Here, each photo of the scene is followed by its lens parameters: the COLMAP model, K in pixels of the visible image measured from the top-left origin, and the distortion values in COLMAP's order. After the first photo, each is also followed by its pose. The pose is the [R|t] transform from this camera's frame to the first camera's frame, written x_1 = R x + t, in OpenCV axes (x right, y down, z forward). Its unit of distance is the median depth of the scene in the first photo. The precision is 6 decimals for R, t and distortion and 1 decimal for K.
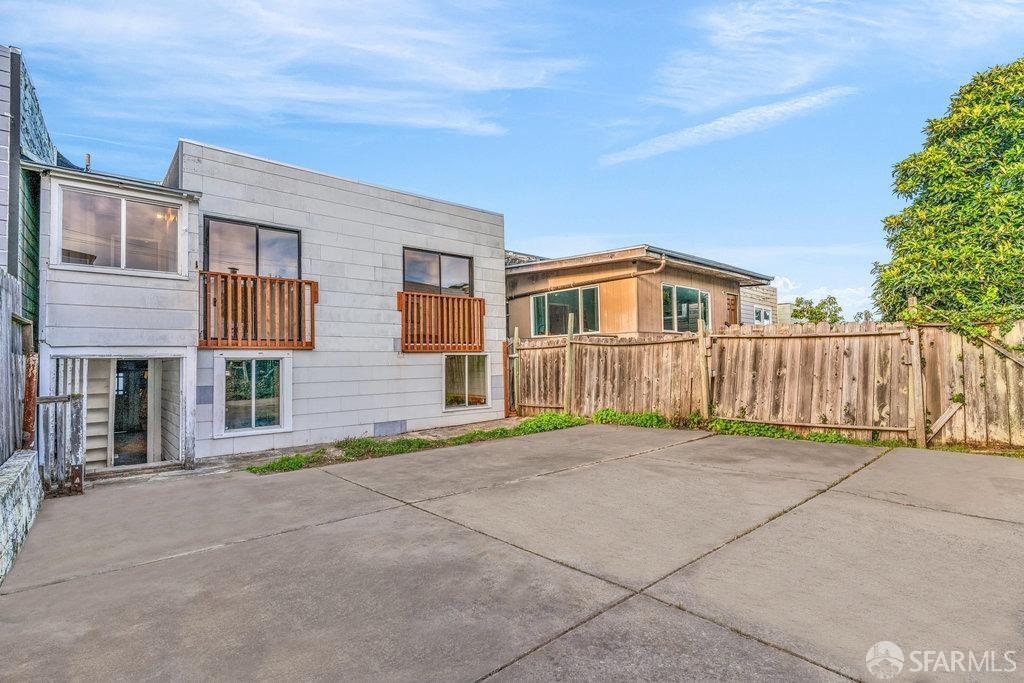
lens RADIAL K [[499.3, 0, 521.8], [0, 499.3, 345.8], [0, 0, 1]] dist [0.001790, 0.001368]
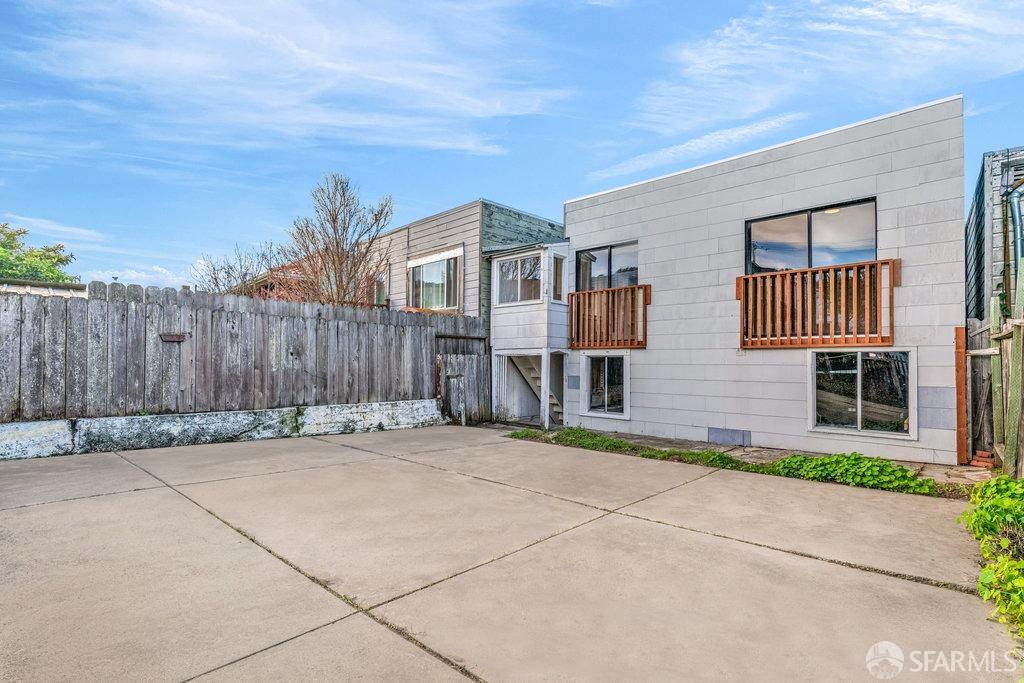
lens RADIAL K [[499.3, 0, 506.3], [0, 499.3, 347.9], [0, 0, 1]] dist [0.001790, 0.001368]
pose [[0.084677, -0.011518, -0.996342, 0.557240], [0.026000, 0.999618, -0.009347, 0.008691], [0.996069, -0.025113, 0.084944, 0.536816]]
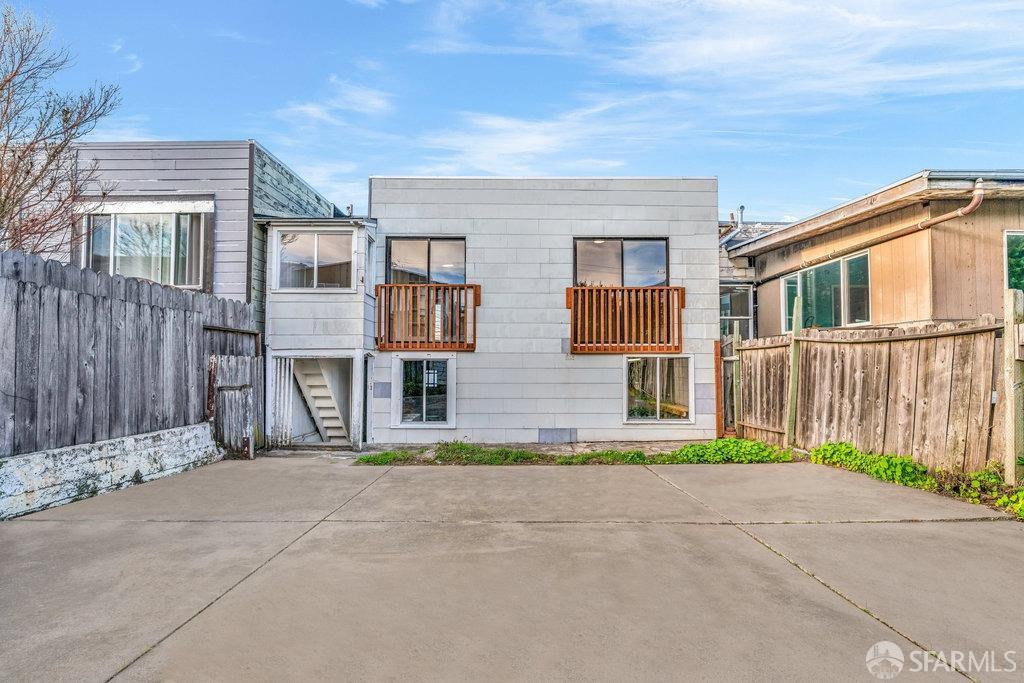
lens RADIAL K [[499.3, 0, 507.4], [0, 499.3, 348.6], [0, 0, 1]] dist [0.001790, 0.001368]
pose [[0.750665, -0.007502, -0.660640, 0.274043], [0.008019, 0.999965, -0.002243, 0.004688], [0.660634, -0.003614, 0.750699, 0.240398]]
